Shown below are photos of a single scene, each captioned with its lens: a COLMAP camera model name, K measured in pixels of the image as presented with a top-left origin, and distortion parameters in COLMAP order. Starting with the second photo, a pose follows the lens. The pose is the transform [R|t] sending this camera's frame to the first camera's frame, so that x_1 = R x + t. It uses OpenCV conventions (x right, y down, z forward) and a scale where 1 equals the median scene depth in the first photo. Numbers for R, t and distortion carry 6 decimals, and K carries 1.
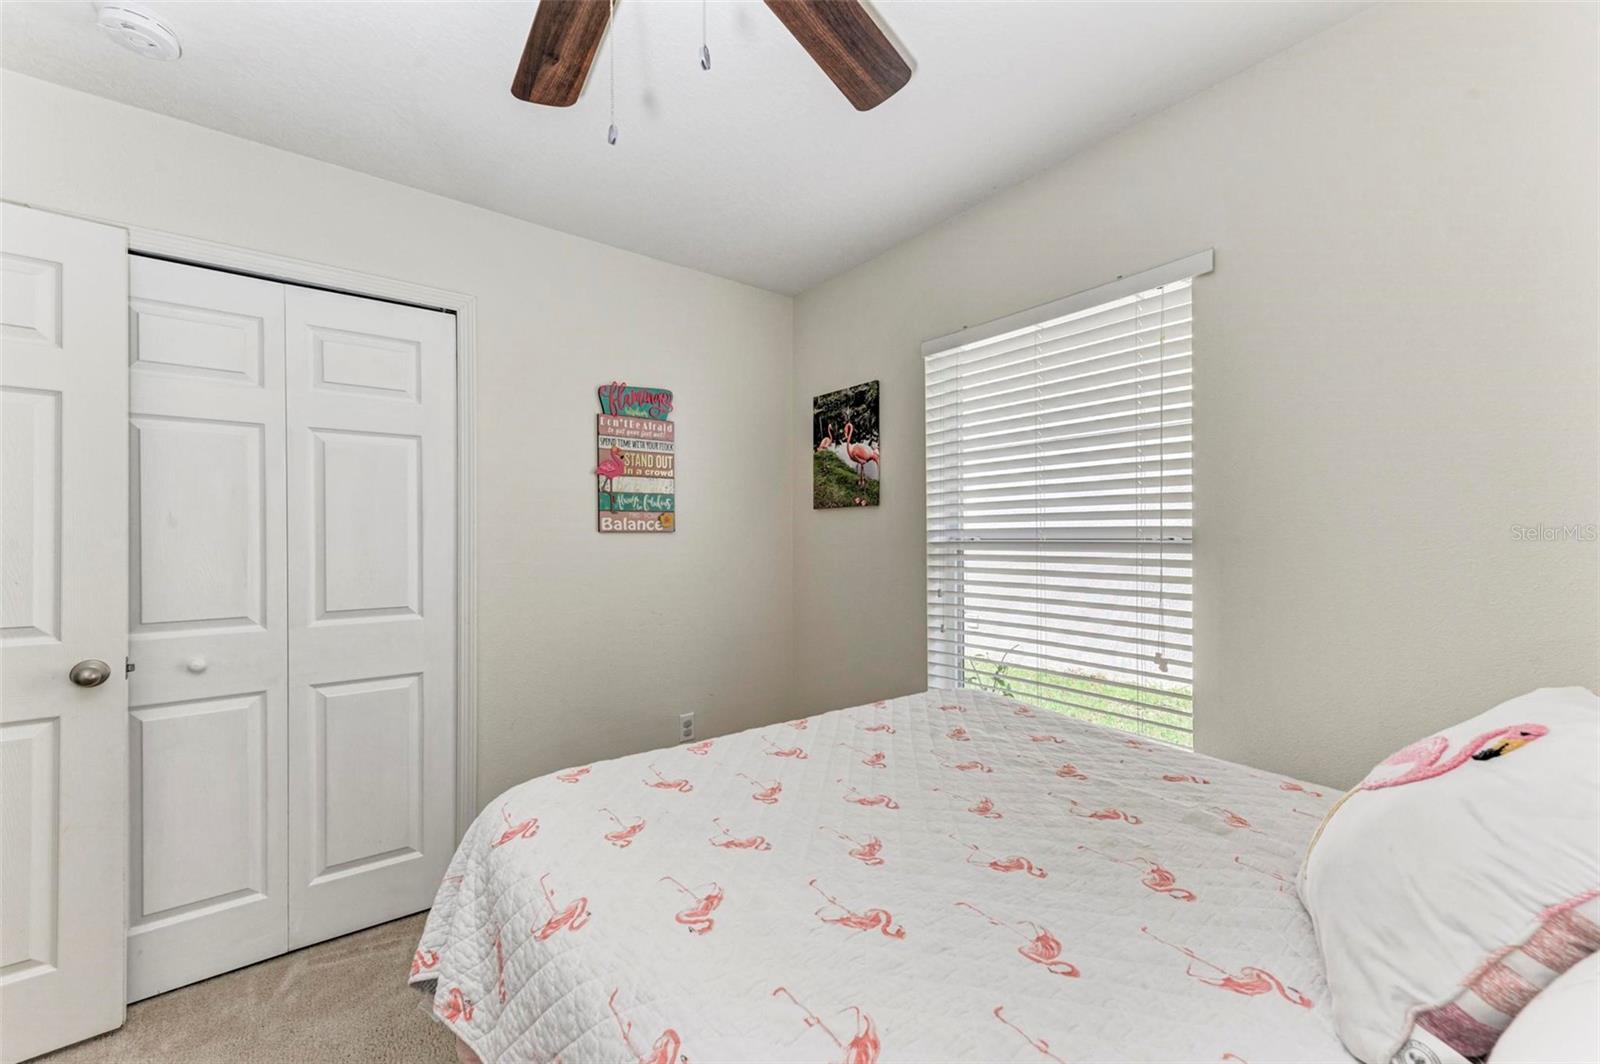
lens RADIAL K [[623.6, 0, 797.0], [0, 623.6, 532.4], [0, 0, 1]] dist [0.000854, -0.000093]
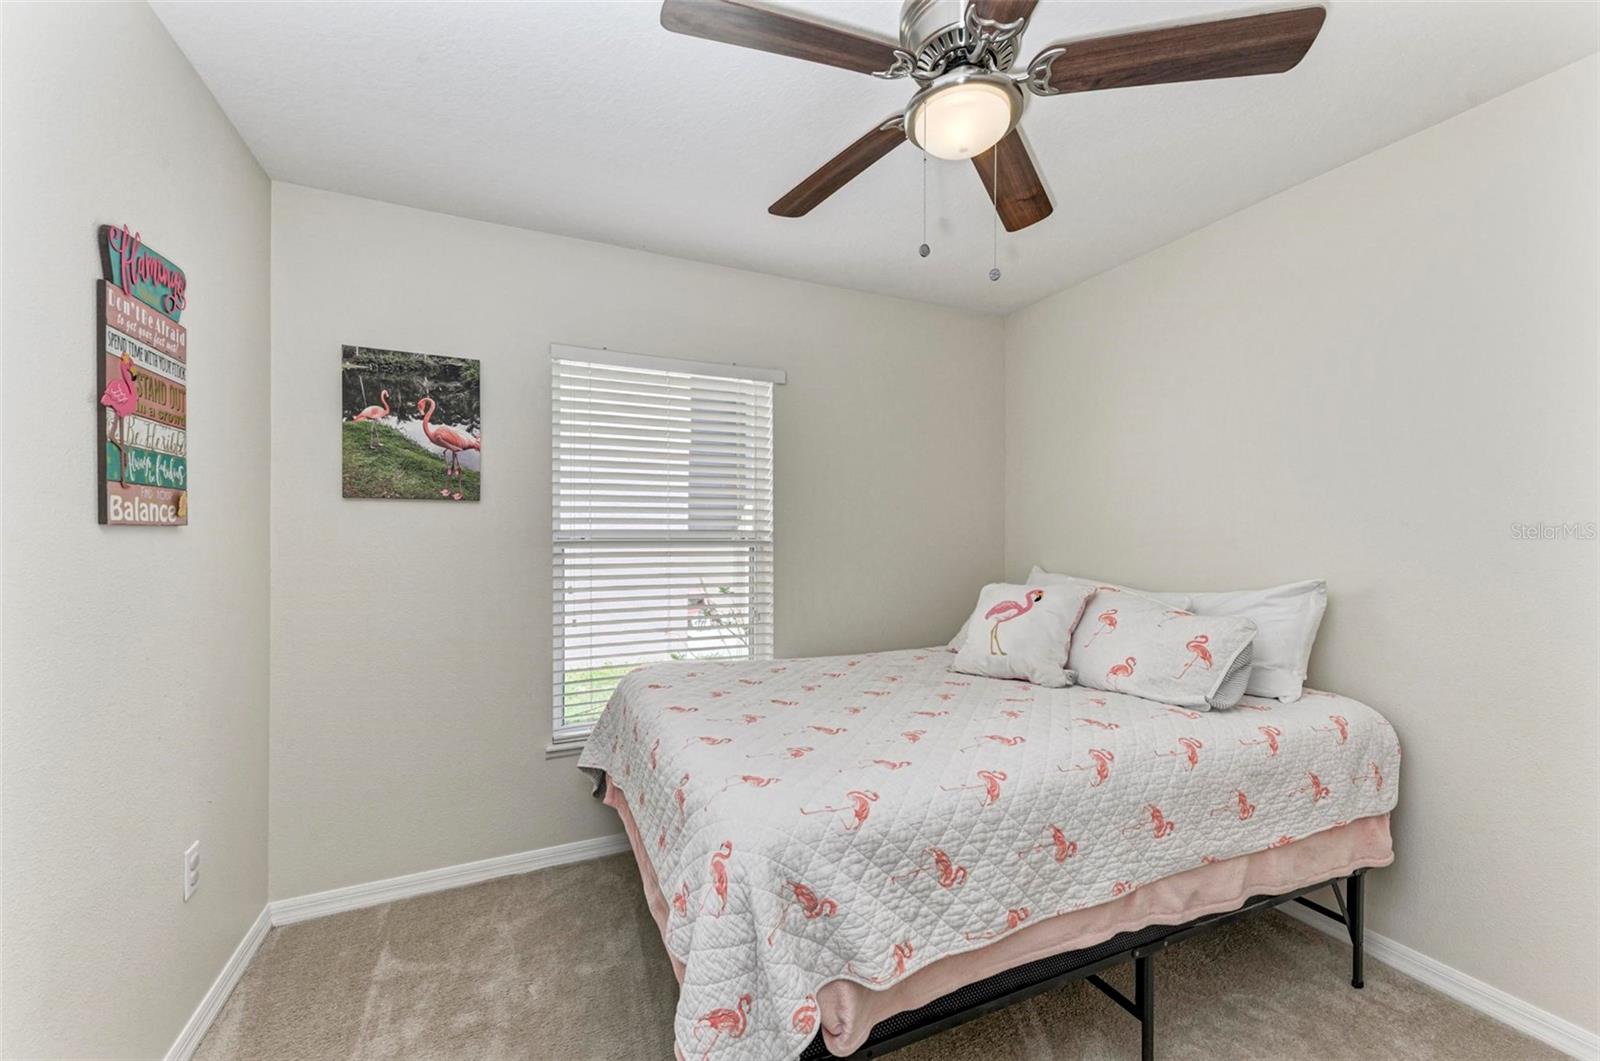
lens RADIAL K [[623.6, 0, 791.5], [0, 623.6, 539.0], [0, 0, 1]] dist [0.000854, -0.000093]
pose [[0.248553, -0.000795, 0.968618, -0.612611], [-0.014590, 0.999883, 0.004564, 0.000858], [-0.968508, -0.015266, 0.248512, 0.335134]]
